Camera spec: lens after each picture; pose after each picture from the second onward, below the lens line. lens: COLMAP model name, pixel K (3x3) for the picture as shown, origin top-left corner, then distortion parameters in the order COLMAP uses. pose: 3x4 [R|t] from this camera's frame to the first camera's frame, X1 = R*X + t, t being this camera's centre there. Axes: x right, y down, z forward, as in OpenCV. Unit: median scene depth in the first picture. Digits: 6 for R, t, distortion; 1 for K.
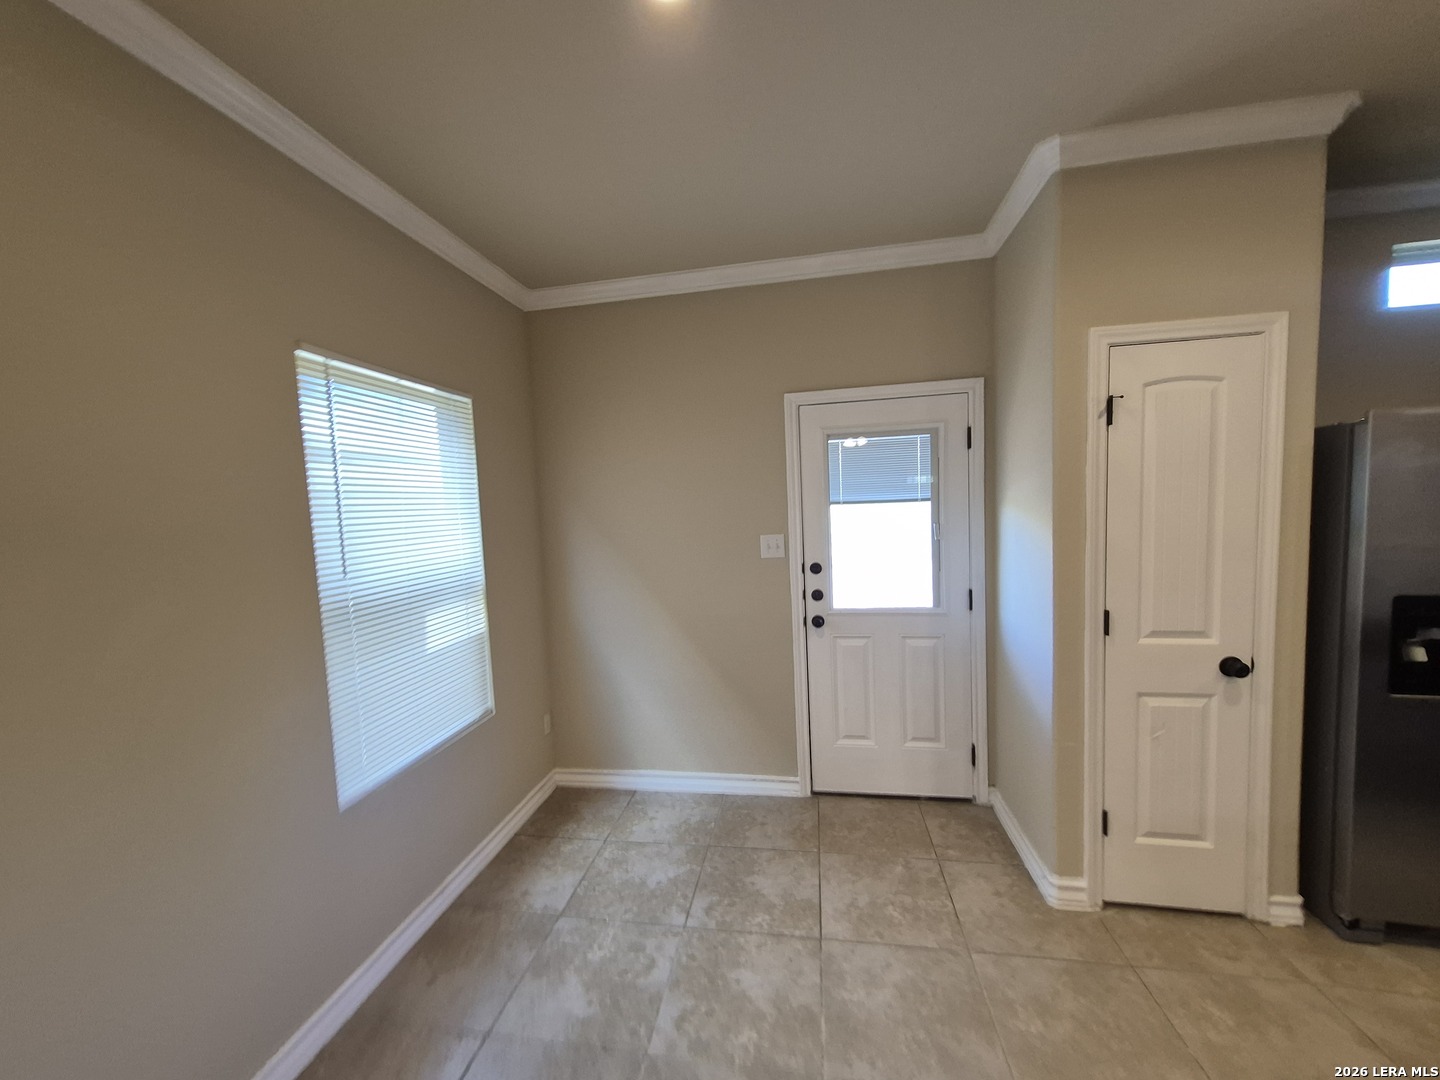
lens RADIAL K [[574.9, 0, 707.2], [0, 574.9, 547.8], [0, 0, 1]] dist [-0.000491, 0.000443]
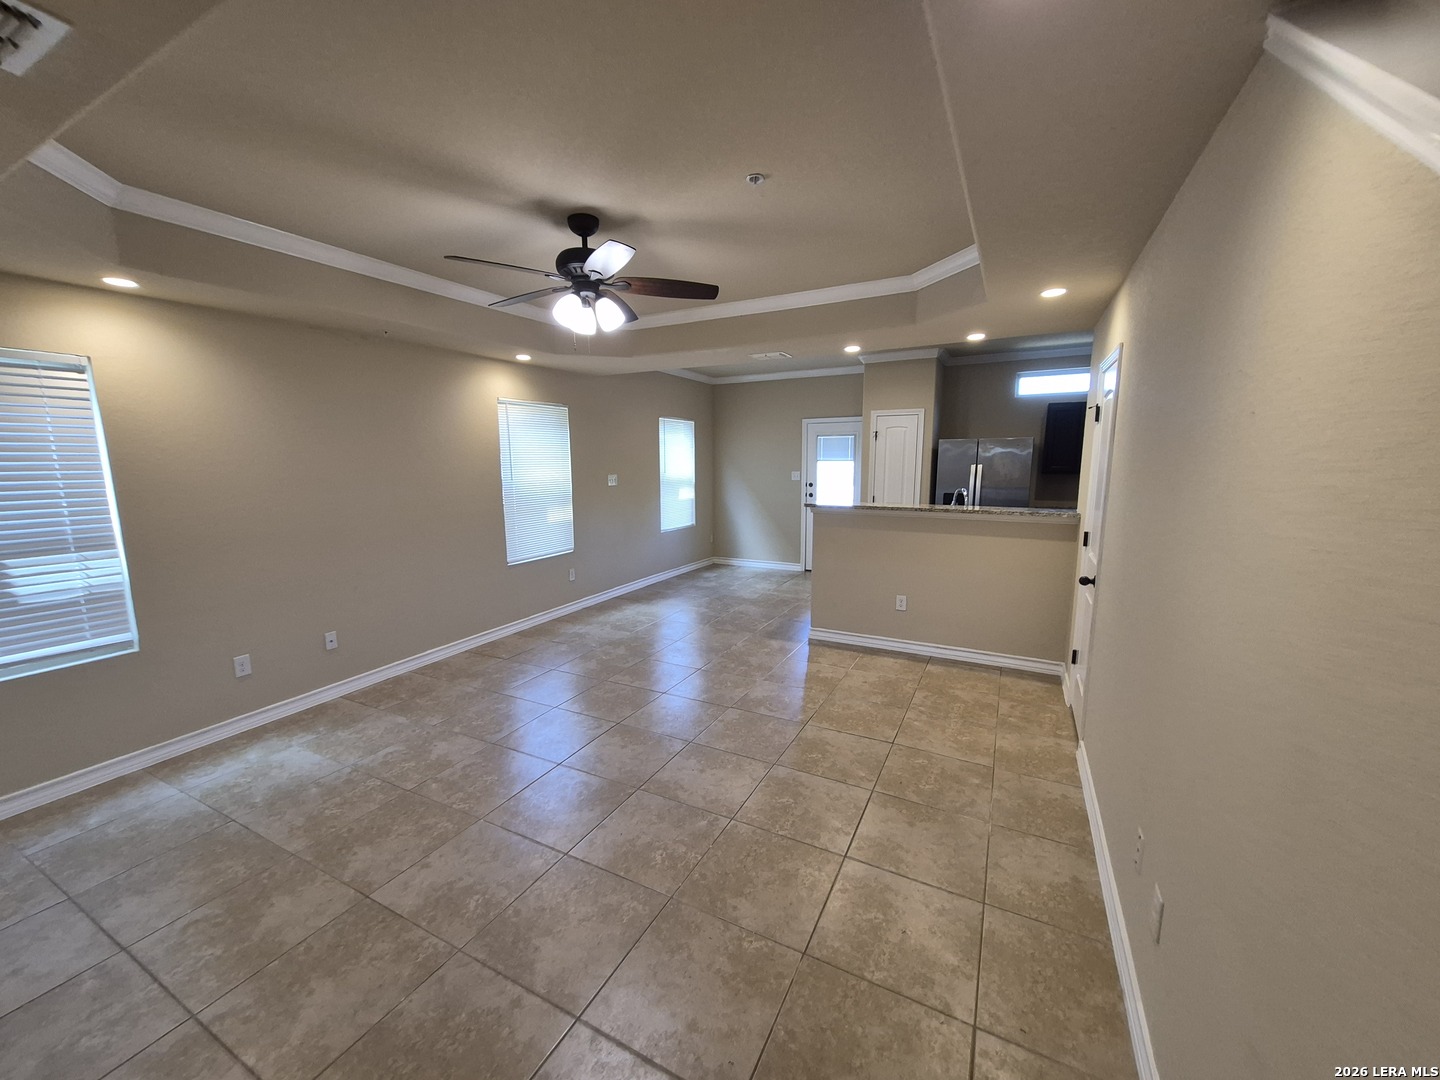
lens RADIAL K [[574.9, 0, 707.2], [0, 574.9, 547.8], [0, 0, 1]] dist [-0.000491, 0.000443]
pose [[0.951930, 0.081783, -0.295197, 0.746759], [-0.058195, 0.994433, 0.087841, 0.164643], [0.300737, -0.066439, 0.951390, -2.351063]]
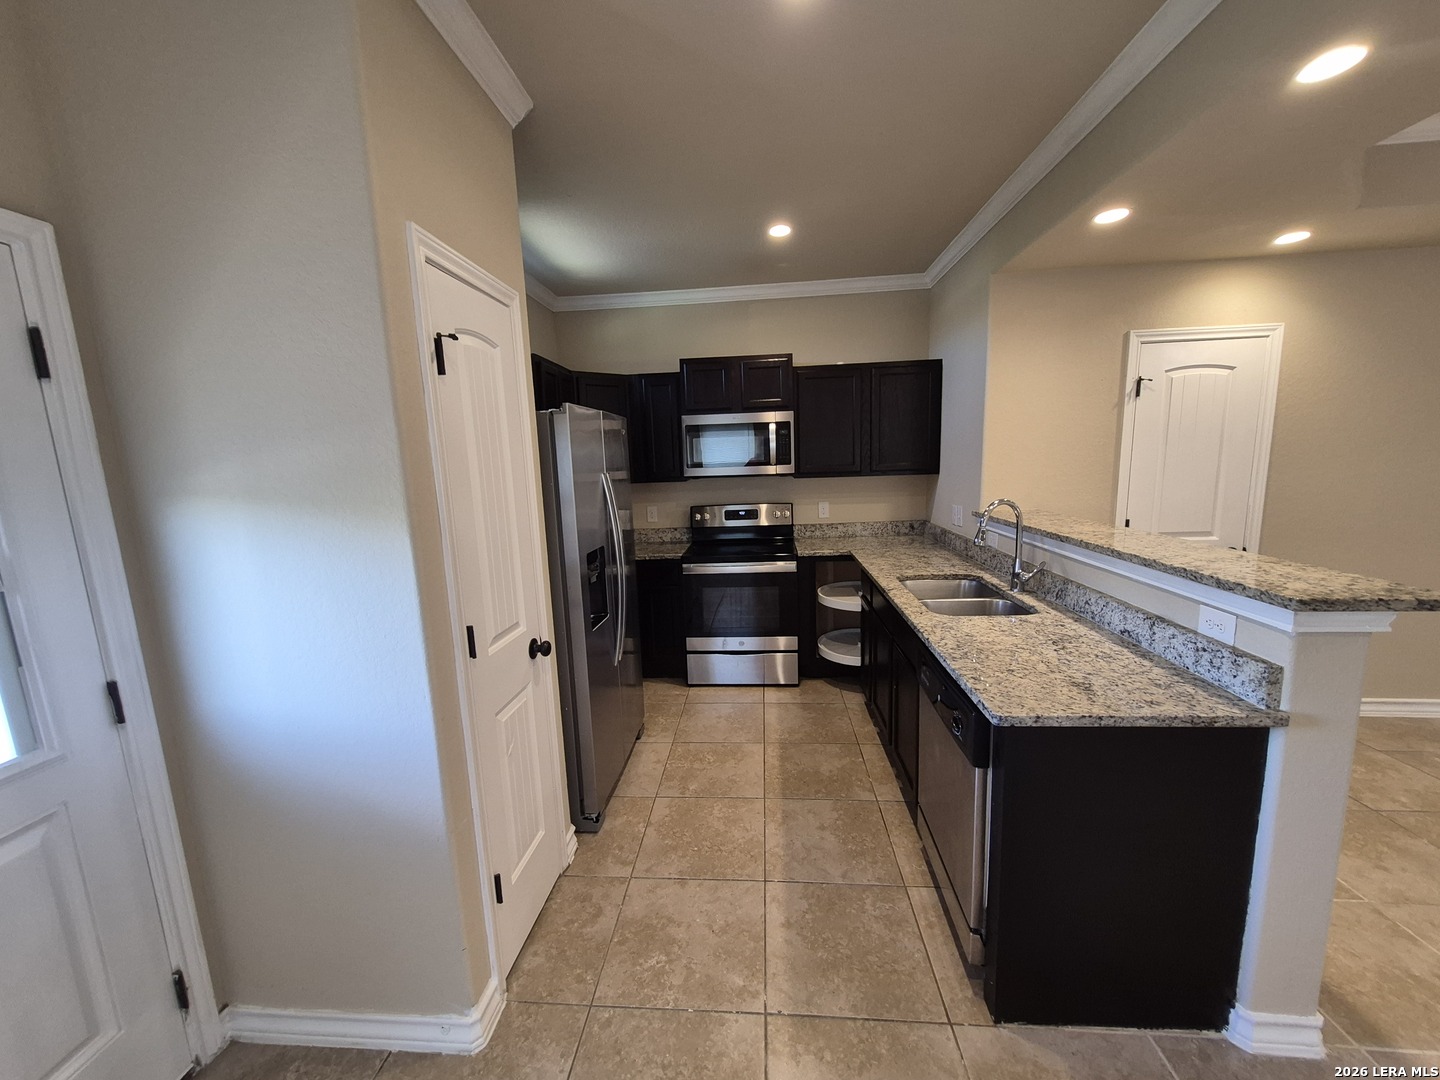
lens RADIAL K [[574.9, 0, 707.2], [0, 574.9, 547.8], [0, 0, 1]] dist [-0.000491, 0.000443]
pose [[-0.094314, -0.118608, 0.988452, -0.059923], [0.124565, 0.983669, 0.129920, -0.049933], [-0.987719, 0.135380, -0.077999, 0.706700]]
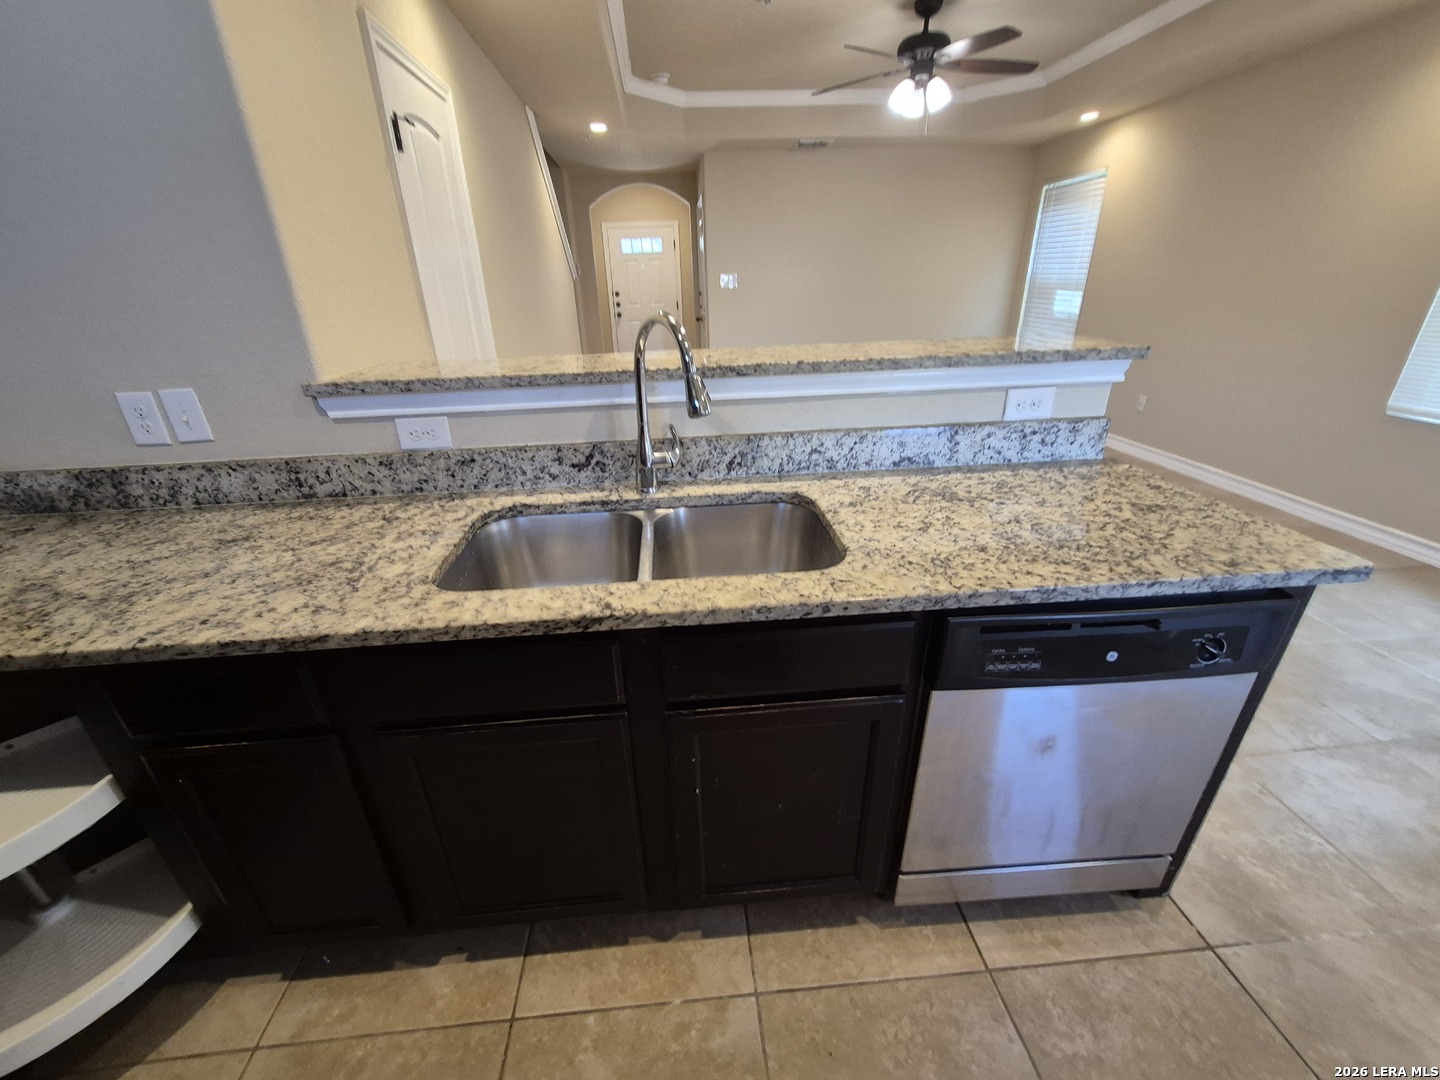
lens RADIAL K [[575.2, 0, 711.8], [0, 575.2, 532.8], [0, 0, 1]] dist [0.001703, 0.000304]
pose [[-0.962764, 0.168547, -0.211370, 1.093941], [0.043933, 0.869010, 0.492841, -0.007939], [0.266749, 0.465203, -0.844056, 0.592470]]
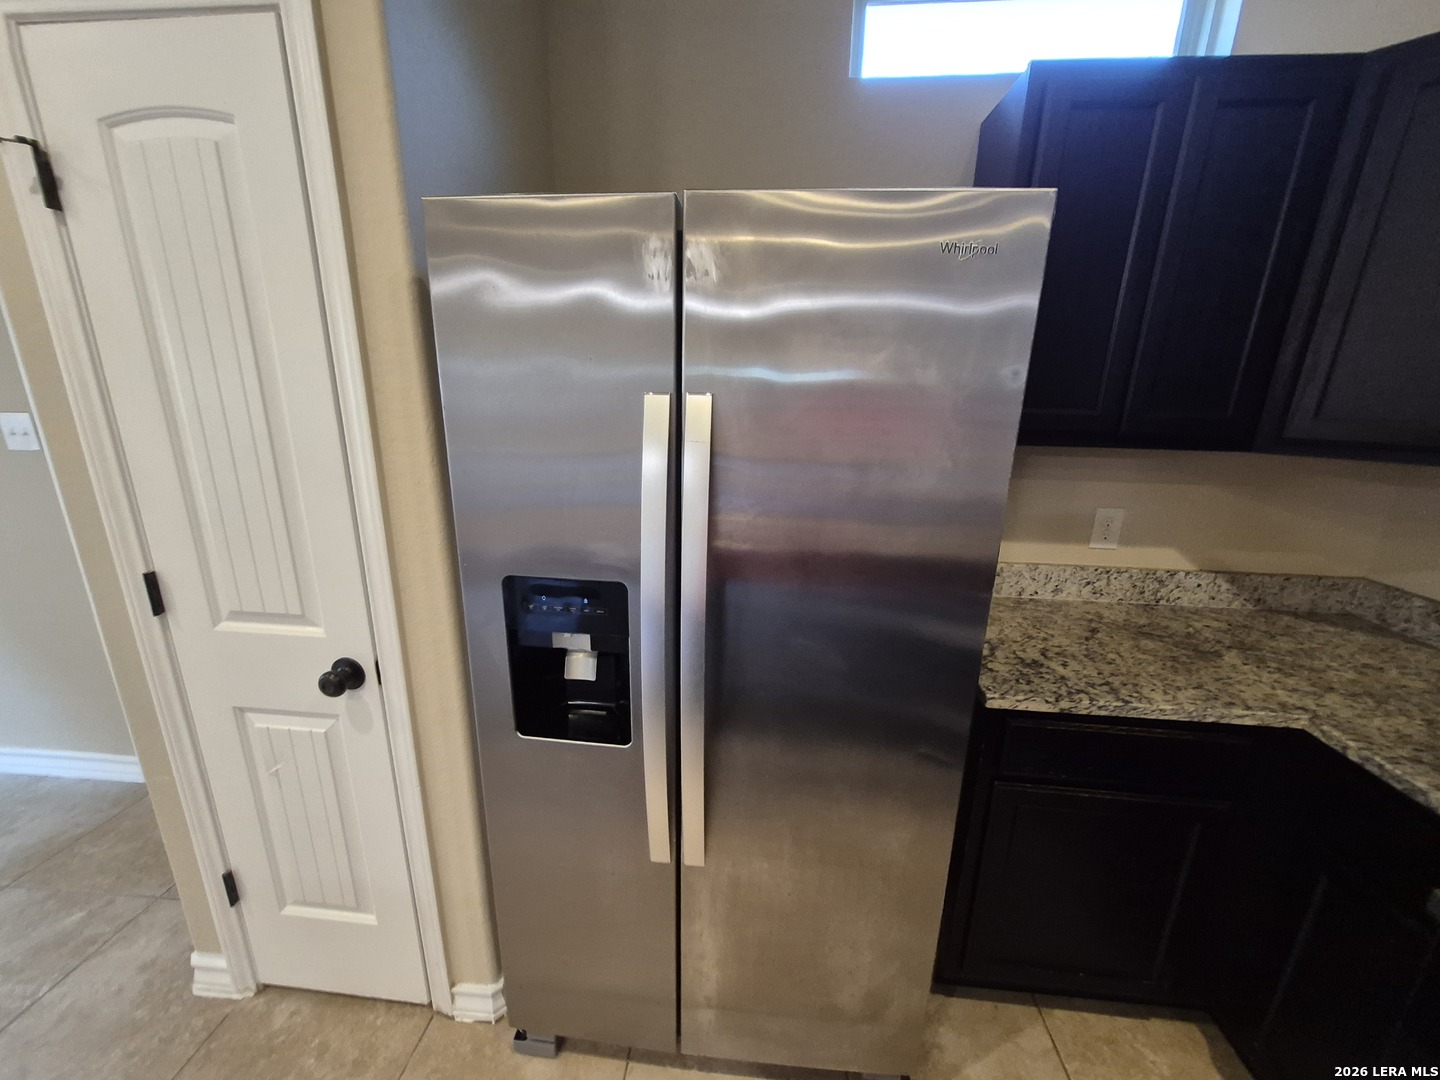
lens RADIAL K [[576.6, 0, 714.2], [0, 576.6, 552.7], [0, 0, 1]] dist [-0.002696, 0.004607]
pose [[0.995043, 0.026760, 0.095780, 1.144785], [-0.045109, 0.979787, 0.194891, -0.044950], [-0.088628, -0.198246, 0.976137, 0.381762]]
